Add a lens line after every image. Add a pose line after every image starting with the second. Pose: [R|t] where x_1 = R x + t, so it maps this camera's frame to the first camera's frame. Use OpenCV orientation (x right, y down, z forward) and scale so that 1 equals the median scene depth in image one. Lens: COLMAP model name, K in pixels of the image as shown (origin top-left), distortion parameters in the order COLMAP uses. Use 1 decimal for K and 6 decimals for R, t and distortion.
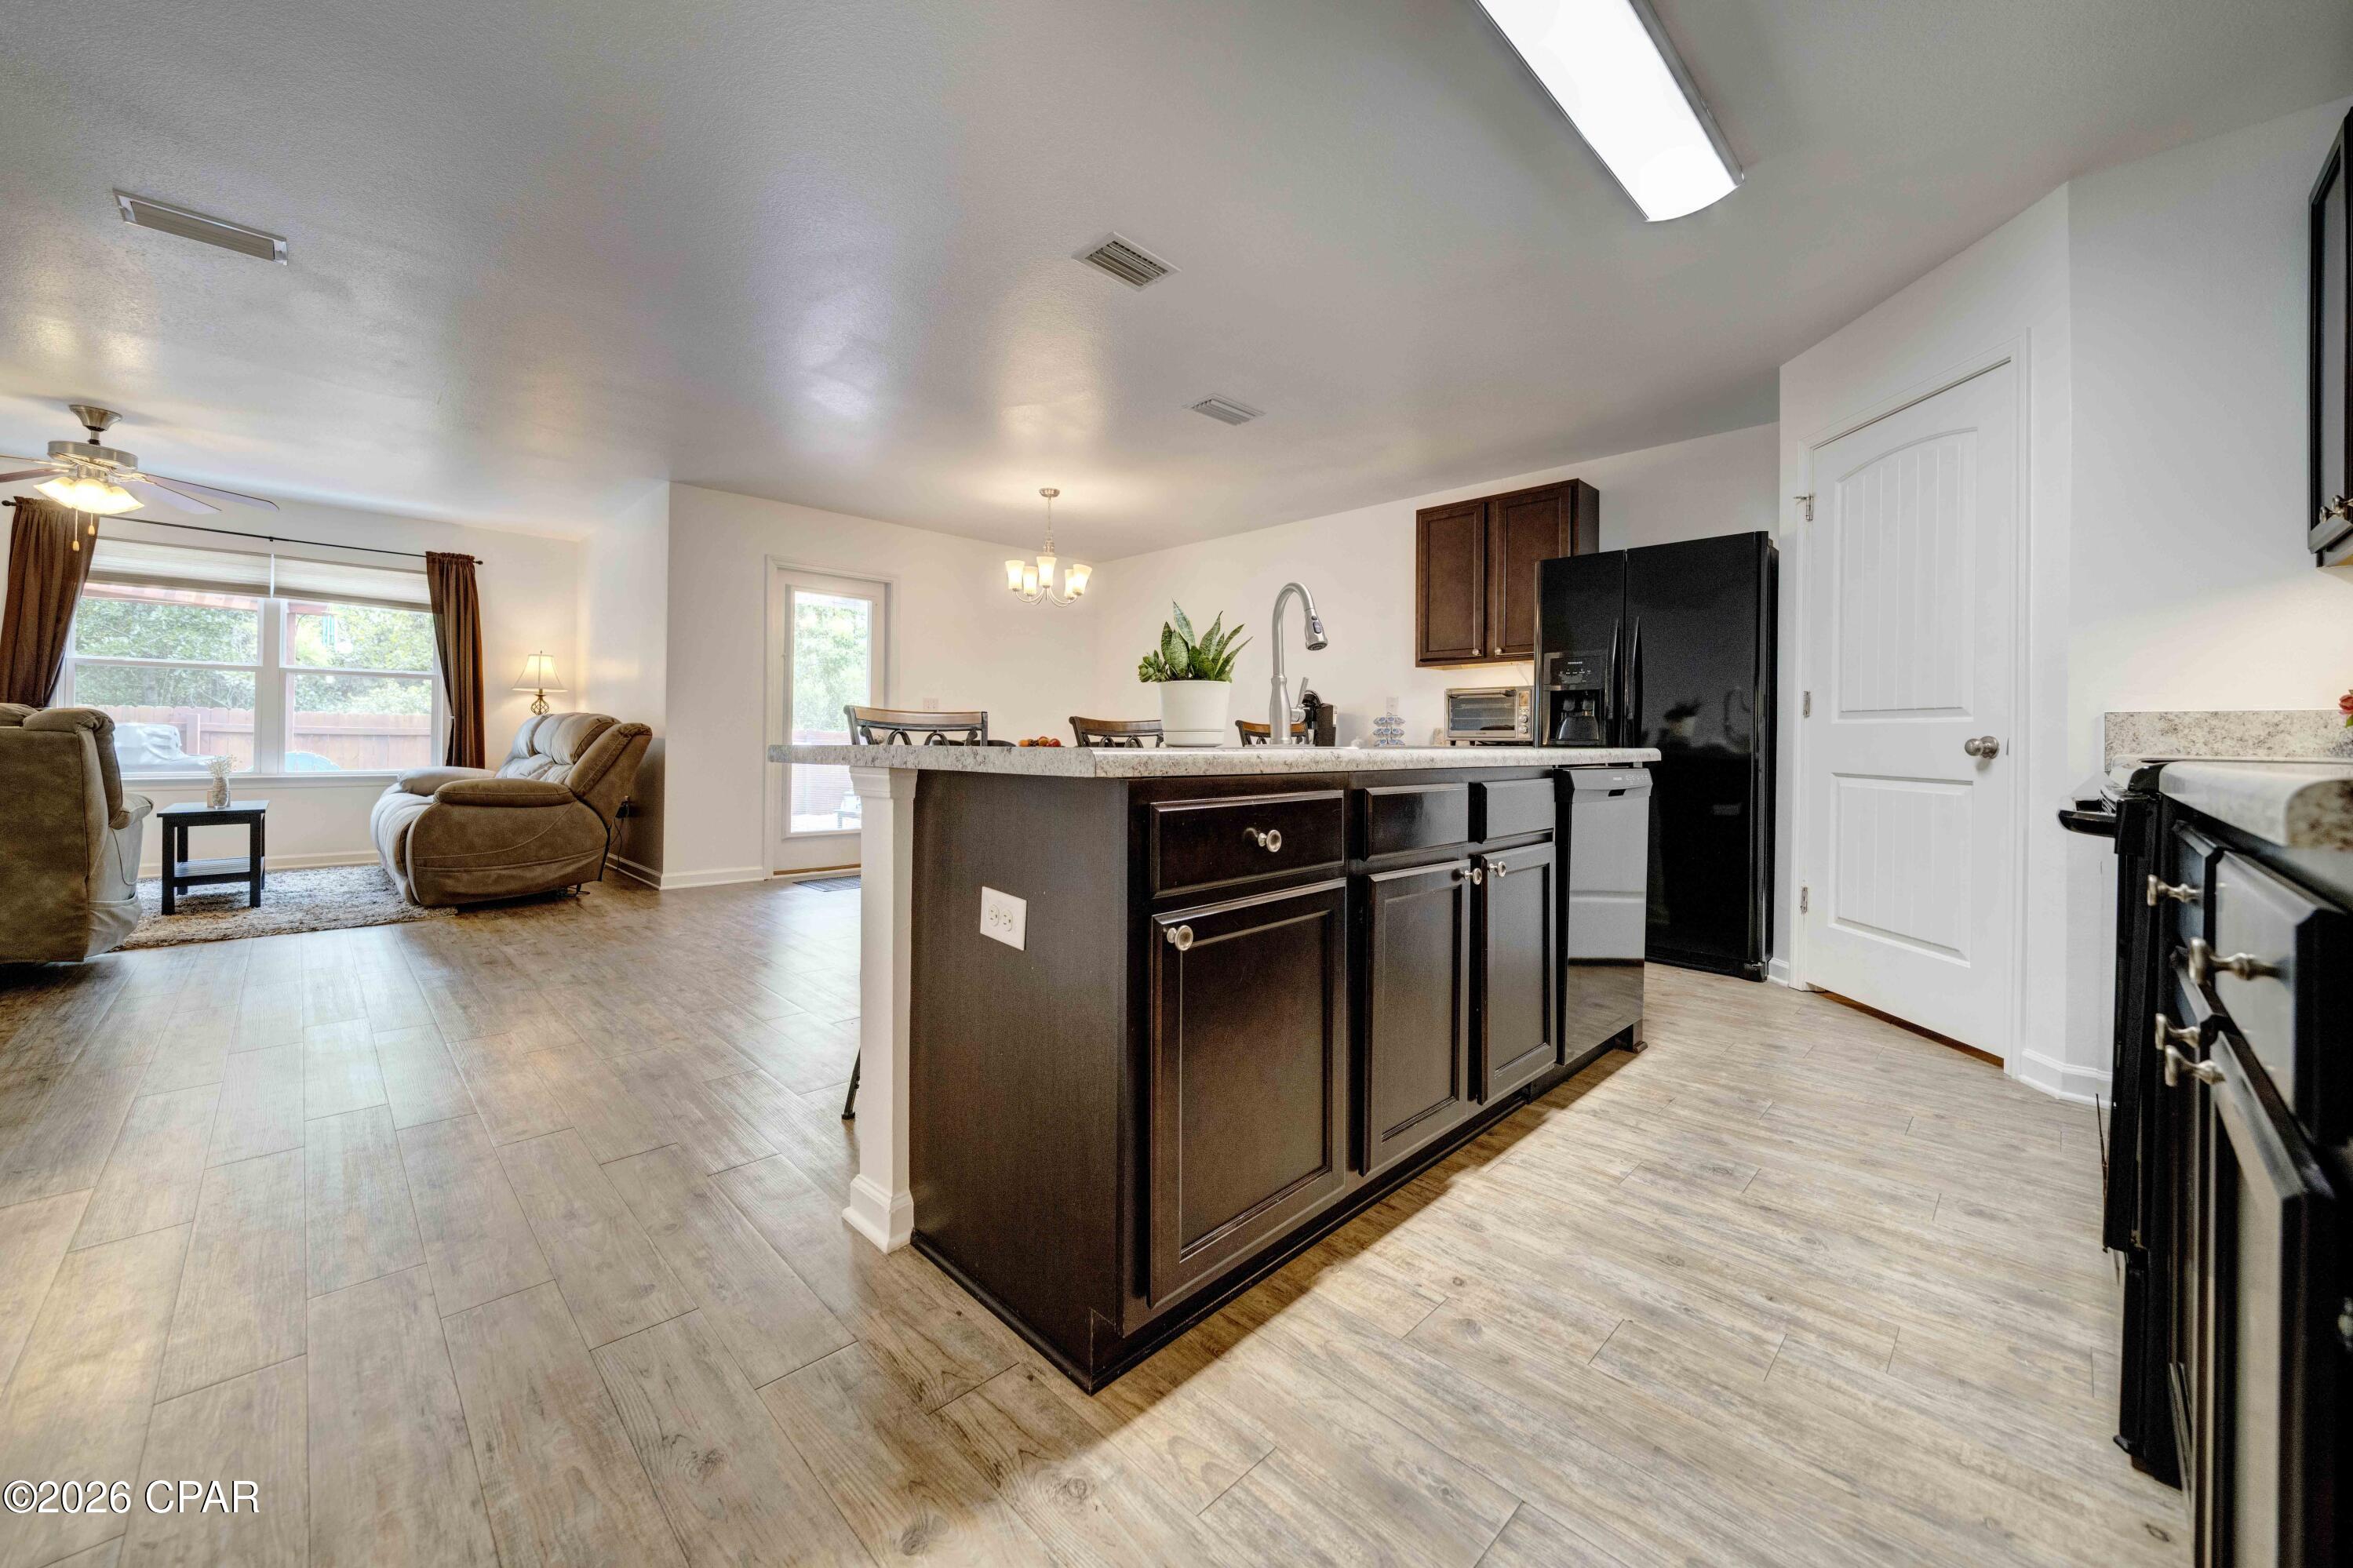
lens RADIAL K [[882.6, 0, 1183.4], [0, 882.6, 744.8], [0, 0, 1]] dist [-0.000304, -0.000100]
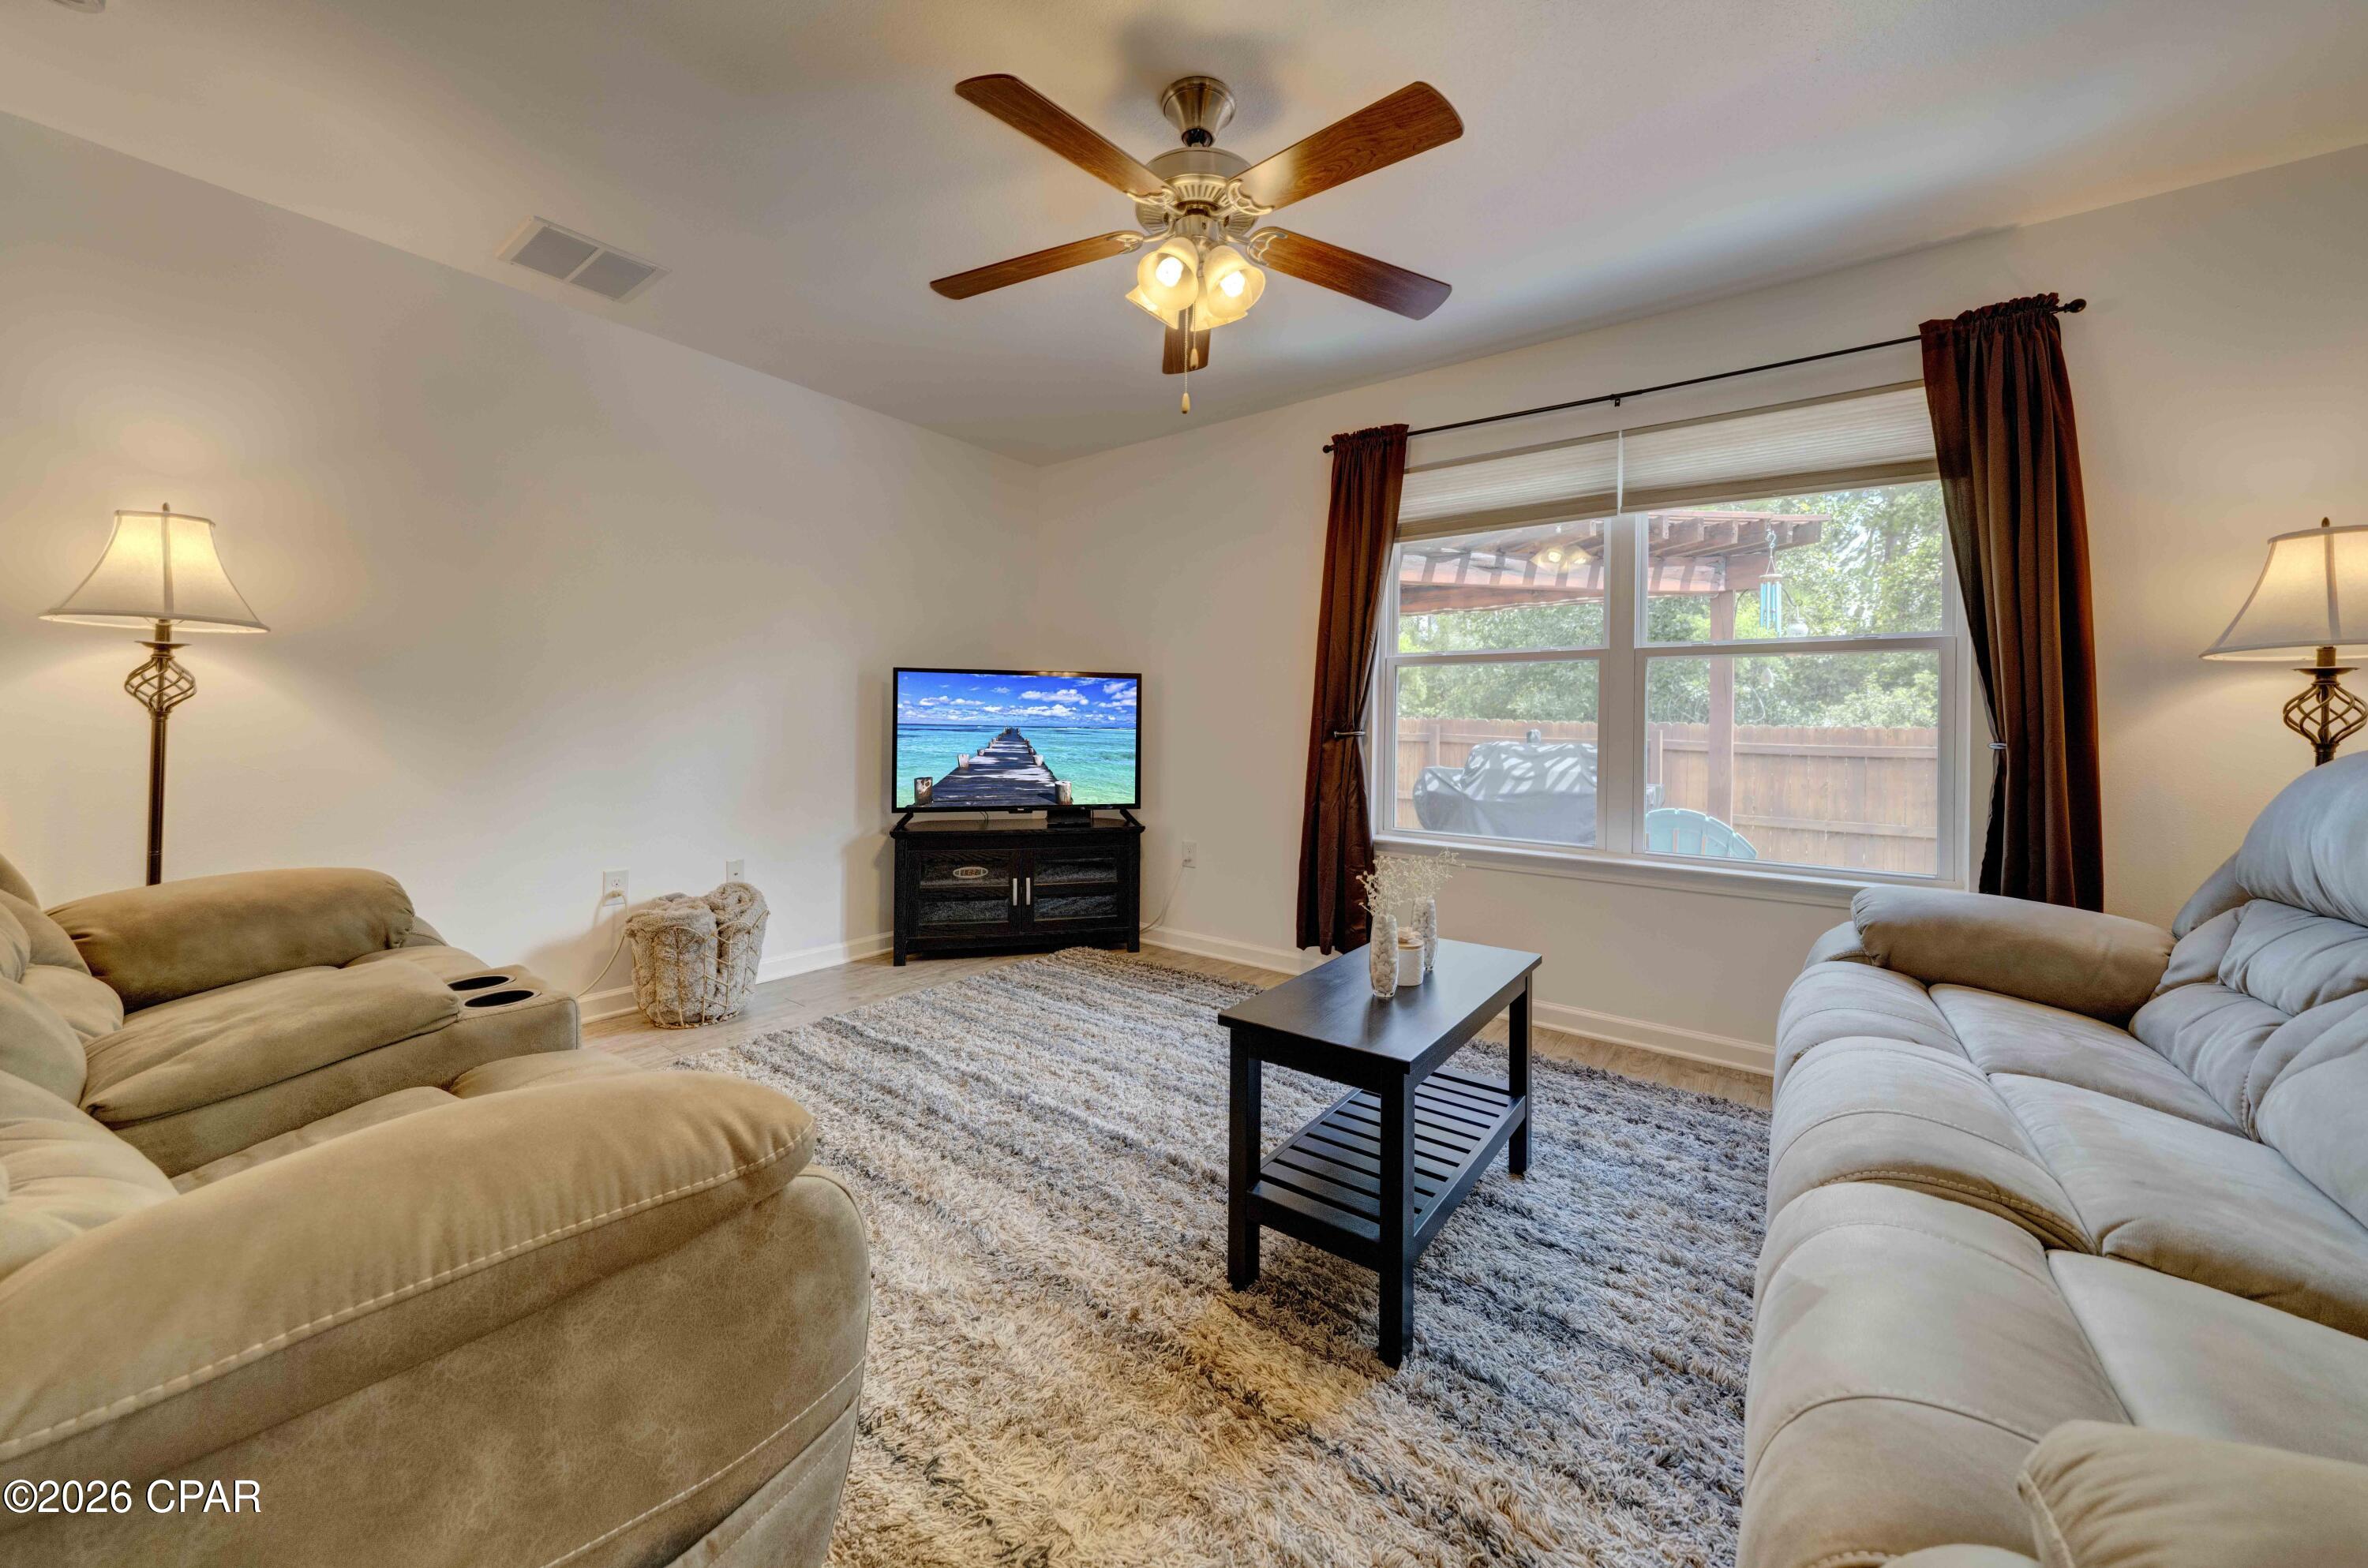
lens RADIAL K [[855.5, 0, 1182.5], [0, 855.5, 717.1], [0, 0, 1]] dist [-0.000355, -0.000021]
pose [[0.144110, -0.019654, -0.989366, -0.529539], [-0.017368, 0.999599, -0.022387, -0.029455], [0.989409, 0.020410, 0.143711, 0.620232]]
